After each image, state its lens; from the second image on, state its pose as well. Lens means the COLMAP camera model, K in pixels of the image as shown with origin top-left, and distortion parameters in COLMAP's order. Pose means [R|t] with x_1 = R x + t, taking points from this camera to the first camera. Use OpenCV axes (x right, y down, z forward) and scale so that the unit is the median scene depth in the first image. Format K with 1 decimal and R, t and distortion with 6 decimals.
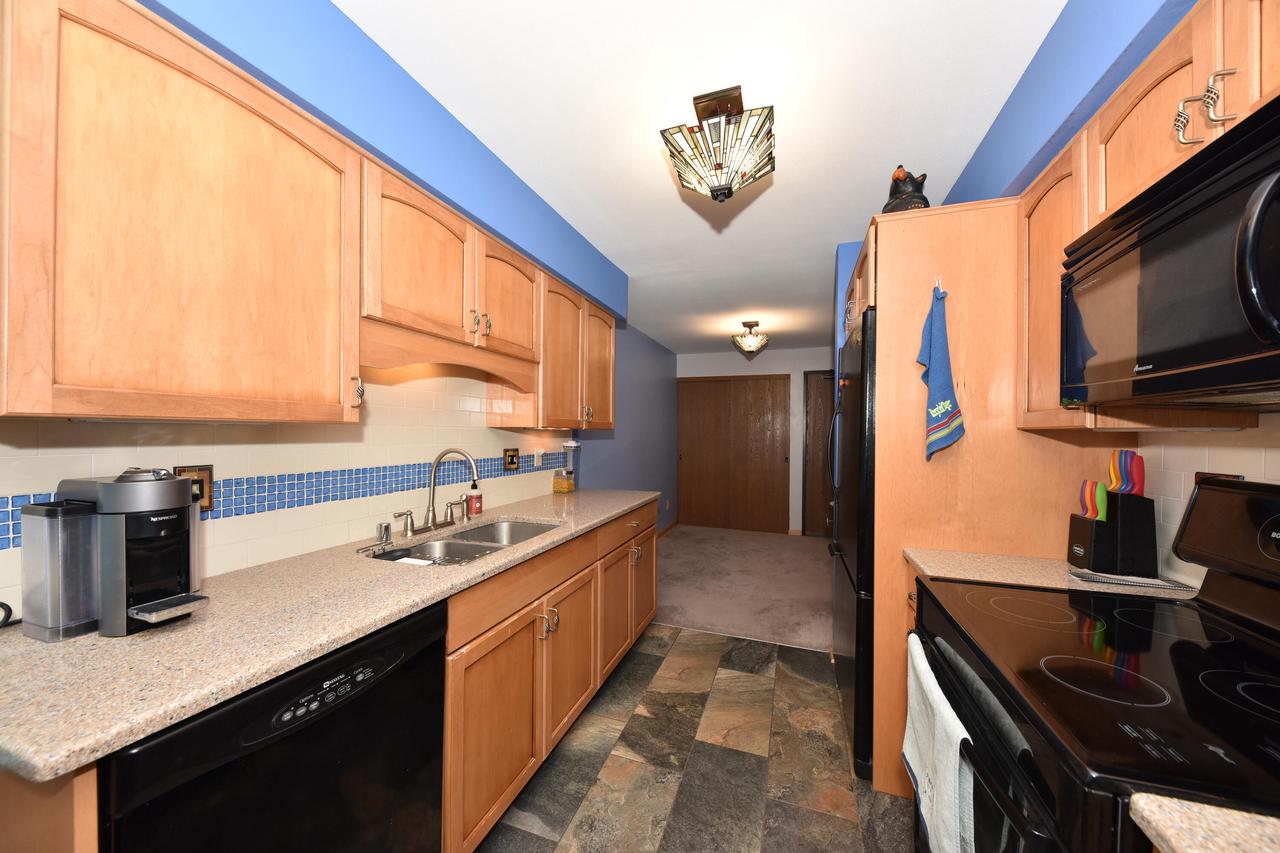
lens RADIAL K [[437.8, 0, 643.4], [0, 437.8, 433.4], [0, 0, 1]] dist [0.005184, -0.004058]
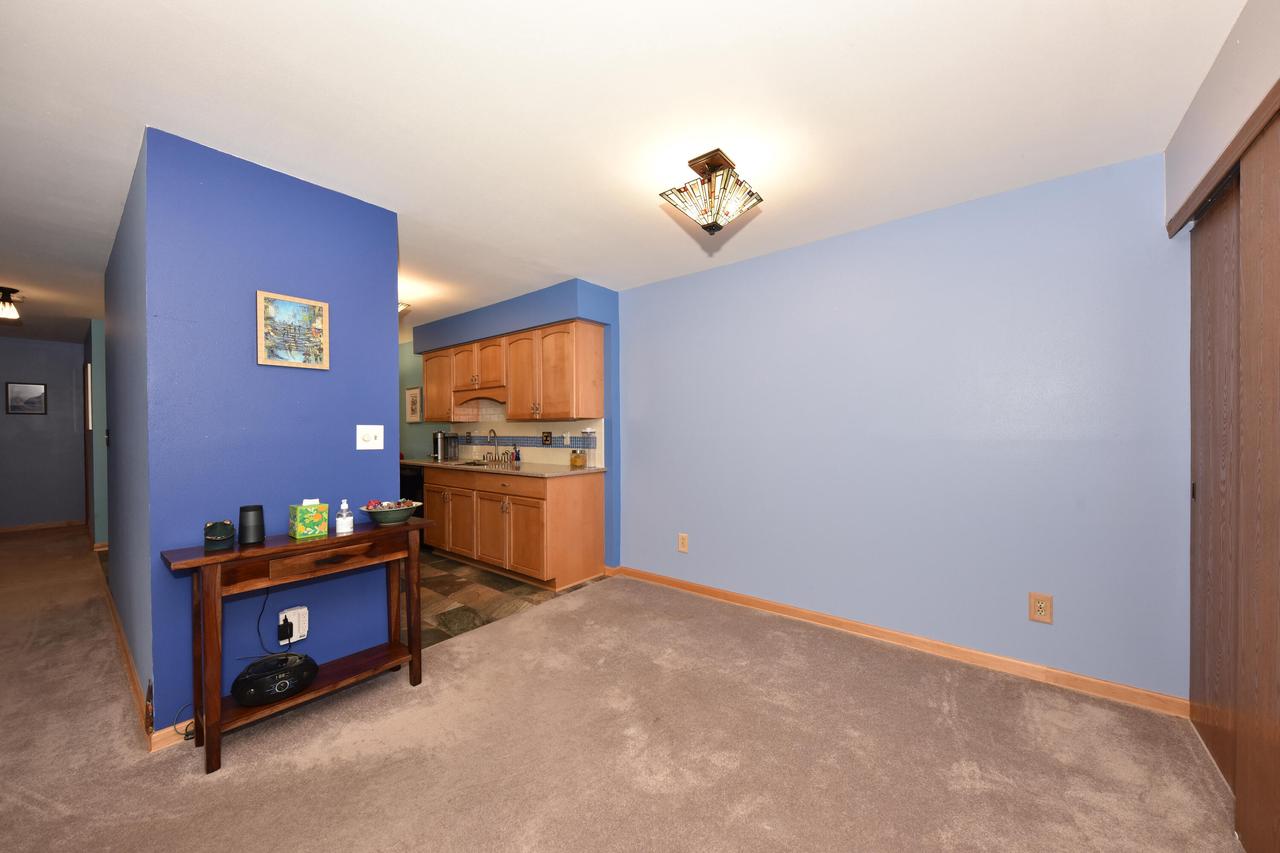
lens RADIAL K [[463.8, 0, 640.7], [0, 463.8, 429.0], [0, 0, 1]] dist [0.000007, -0.002097]
pose [[-0.334178, -0.002833, -0.942506, 1.708575], [0.002614, 0.999989, -0.003933, 0.041993], [0.942506, -0.003778, -0.334167, 2.602488]]
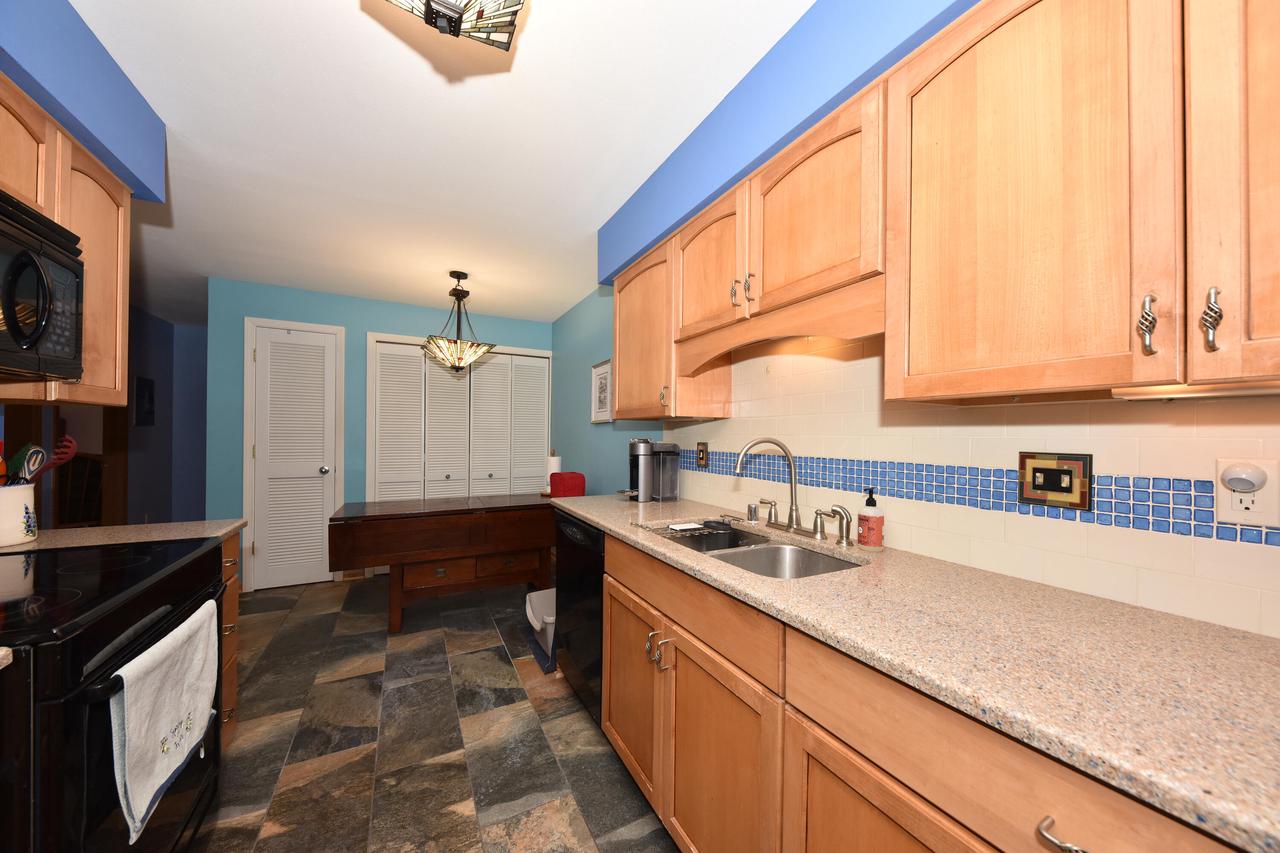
lens RADIAL K [[437.8, 0, 641.5], [0, 437.8, 432.4], [0, 0, 1]] dist [0.005184, -0.004058]
pose [[-0.678467, -0.017640, -0.734419, 0.353778], [-0.015989, 0.999829, -0.009244, 0.033414], [0.734457, 0.005471, -0.678633, 1.328413]]
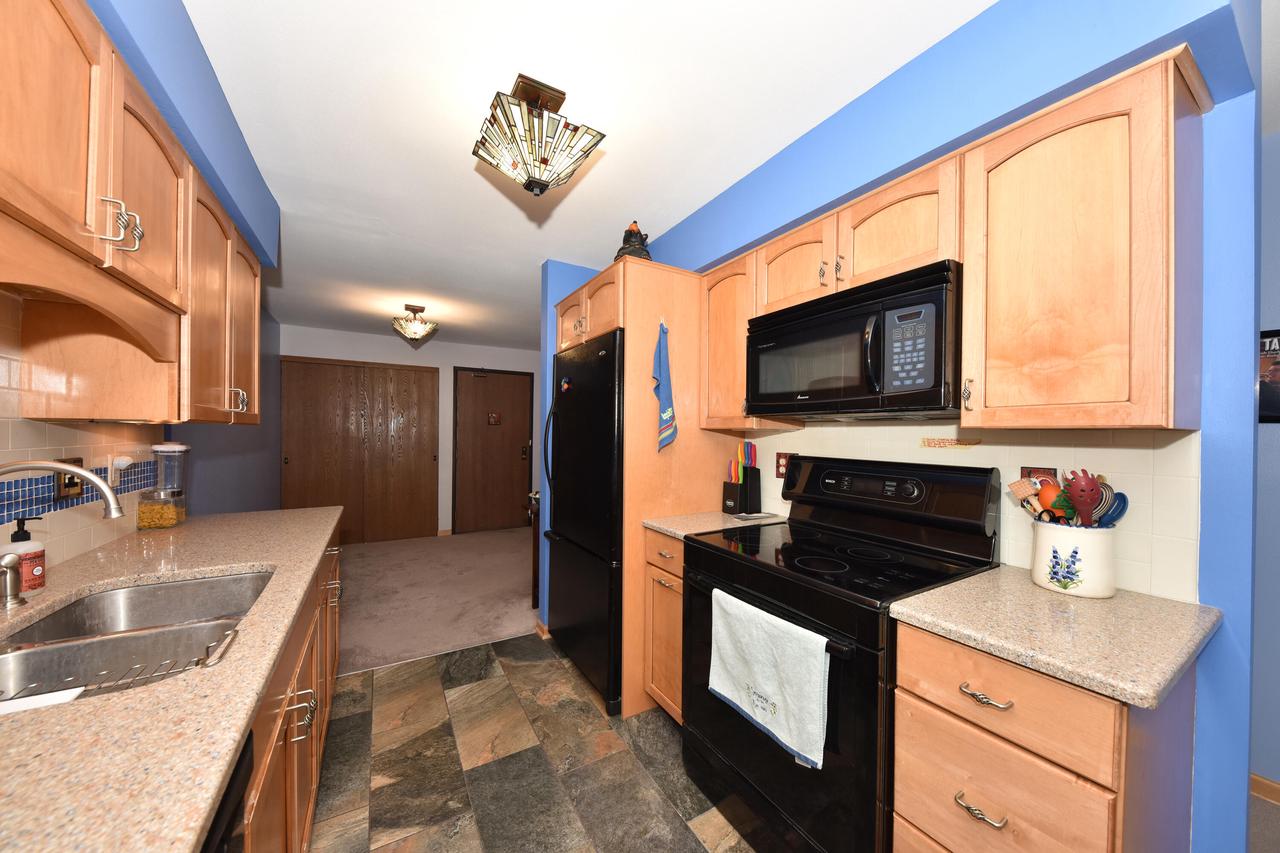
lens RADIAL K [[437.8, 0, 643.0], [0, 437.8, 433.6], [0, 0, 1]] dist [0.005184, -0.004058]
pose [[0.642023, -0.003314, 0.766679, -0.344912], [-0.003462, 0.999968, 0.007222, -0.003279], [-0.766678, -0.007291, 0.641990, 0.149365]]
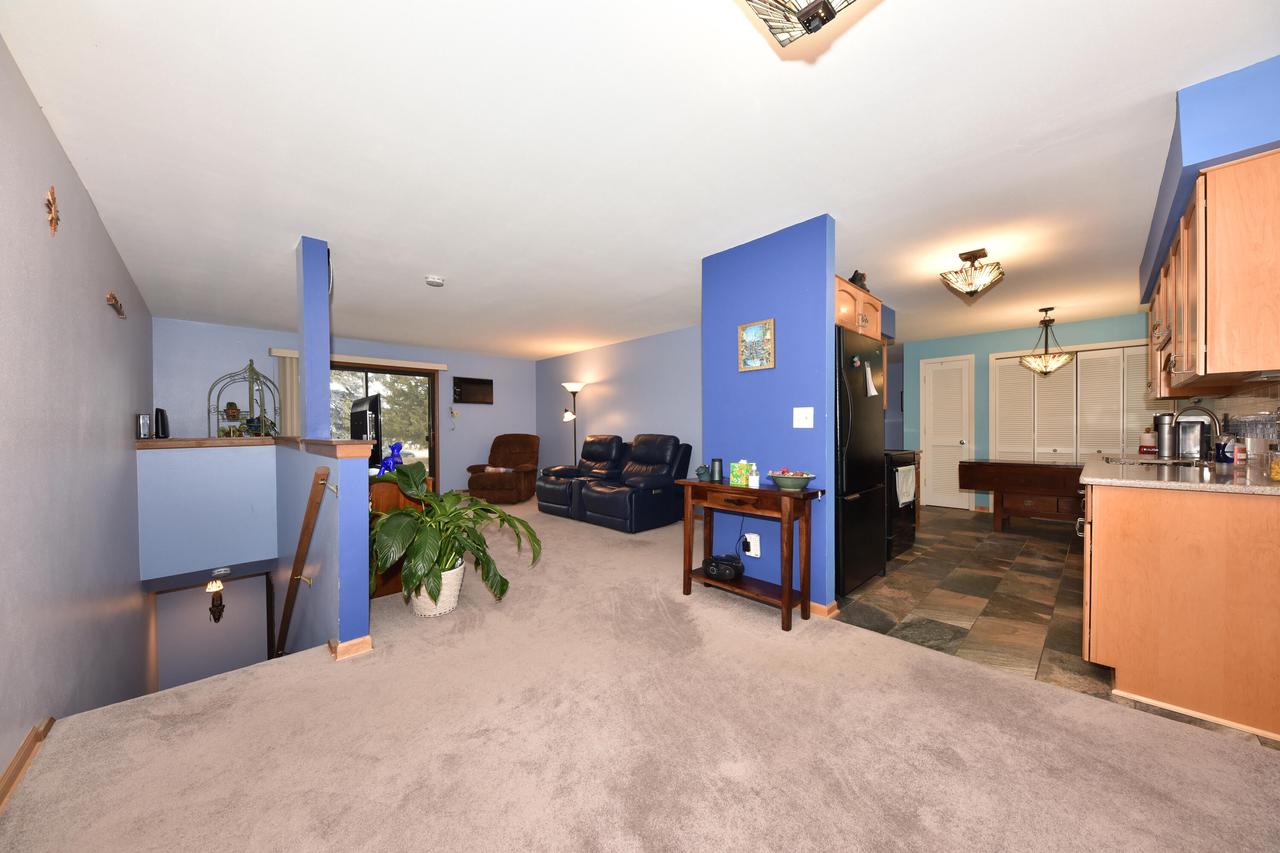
lens RADIAL K [[437.8, 0, 636.4], [0, 437.8, 432.1], [0, 0, 1]] dist [0.005184, -0.004058]
pose [[-0.885770, -0.003222, 0.464113, 0.518350], [0.002925, 0.999917, 0.012524, 0.087152], [-0.464115, 0.012451, -0.885688, 3.030339]]
